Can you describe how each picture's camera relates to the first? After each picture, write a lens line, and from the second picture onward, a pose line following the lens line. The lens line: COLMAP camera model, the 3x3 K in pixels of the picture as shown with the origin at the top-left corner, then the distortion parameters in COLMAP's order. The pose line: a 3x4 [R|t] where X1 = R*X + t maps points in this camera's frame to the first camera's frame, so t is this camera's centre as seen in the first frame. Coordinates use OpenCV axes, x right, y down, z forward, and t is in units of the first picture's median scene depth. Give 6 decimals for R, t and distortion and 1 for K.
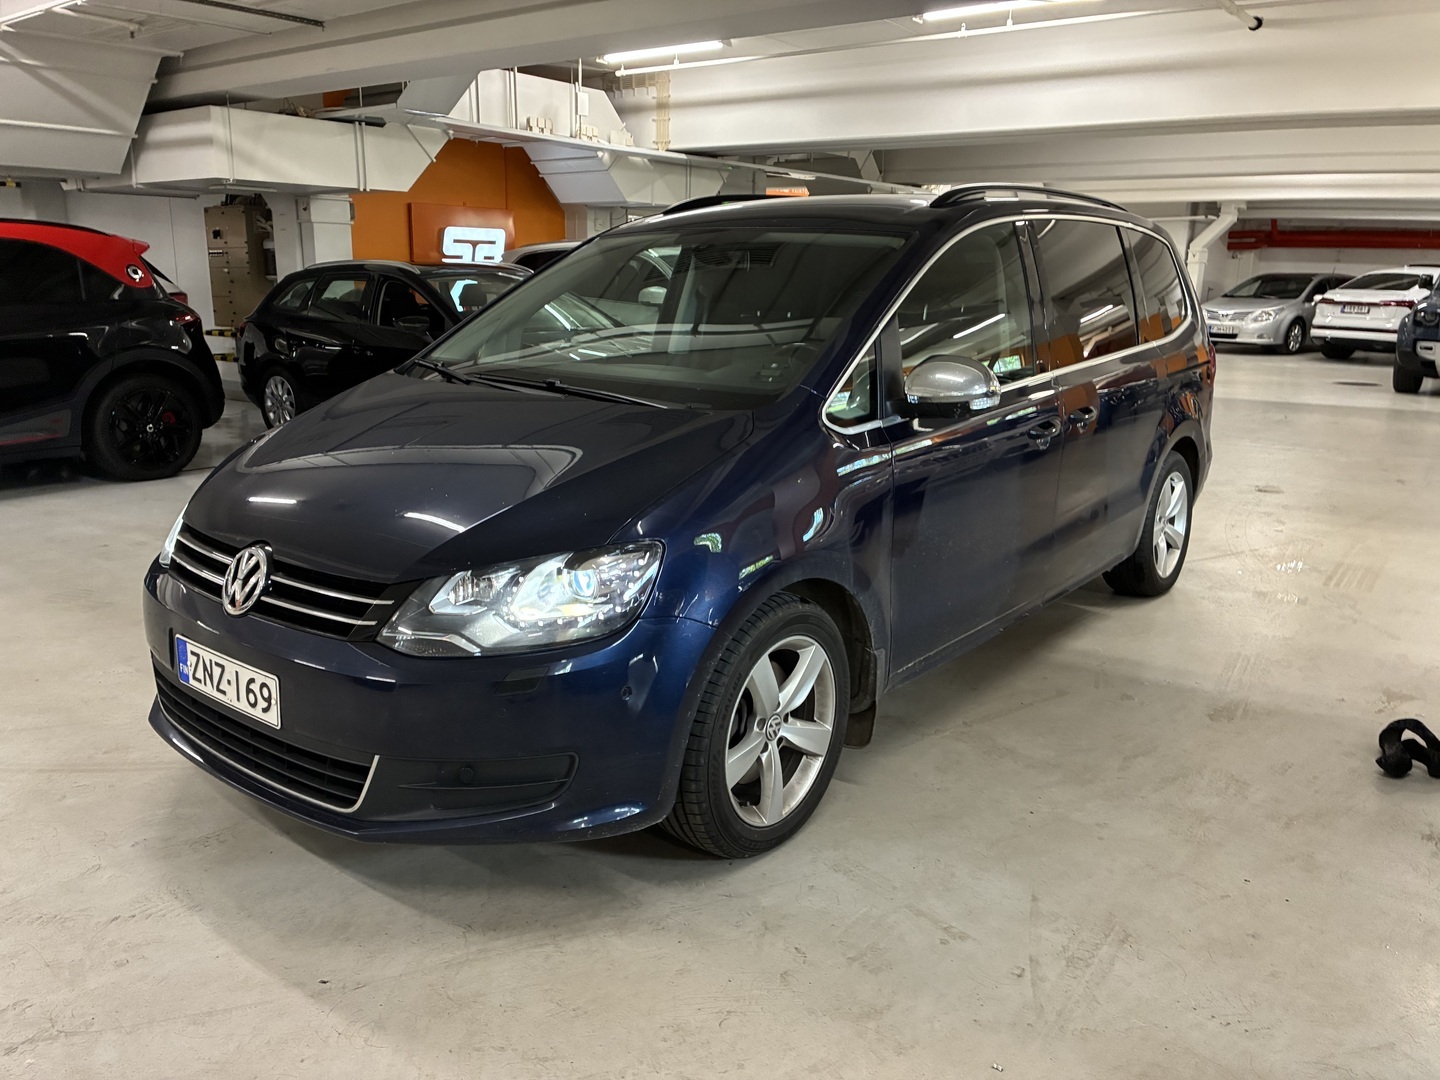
lens RADIAL K [[1097.4, 0, 719.9], [0, 1097.4, 539.0], [0, 0, 1]] dist [0.013359, -0.019313]
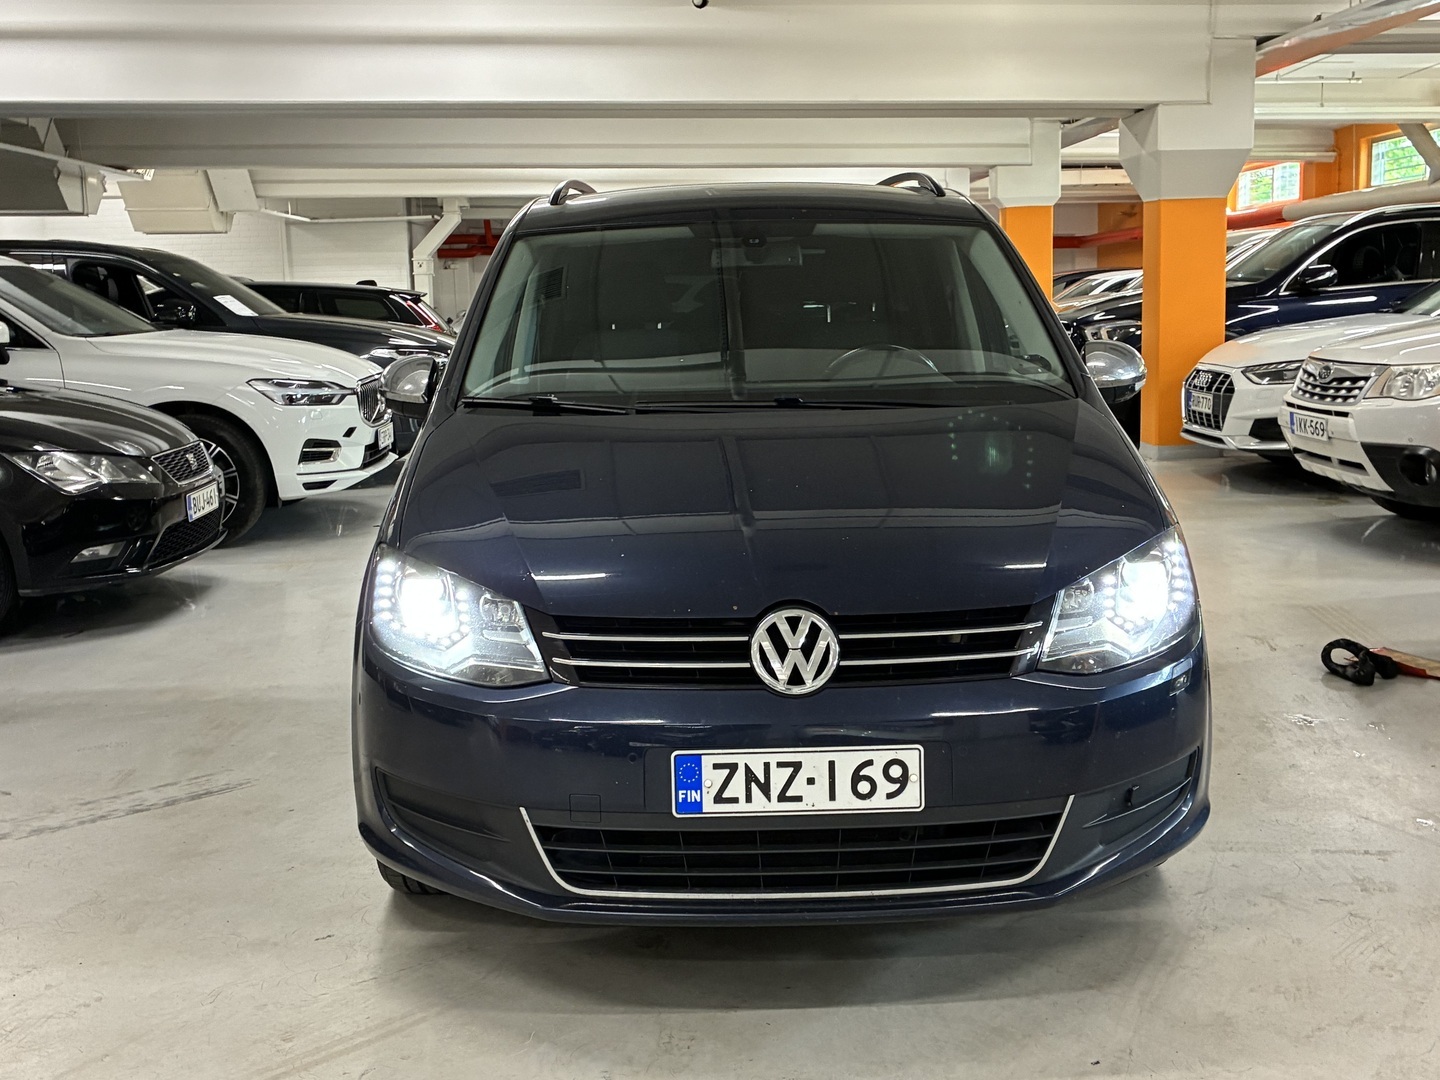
lens RADIAL K [[1619.2, 0, 720.9], [0, 1619.2, 539.8], [0, 0, 1]] dist [-0.000078, 0.000000]
pose [[0.756258, -0.123560, 0.642500, -1.190848], [0.180478, 0.983302, -0.023332, -0.022065], [-0.628889, 0.133602, 0.765931, 0.138700]]
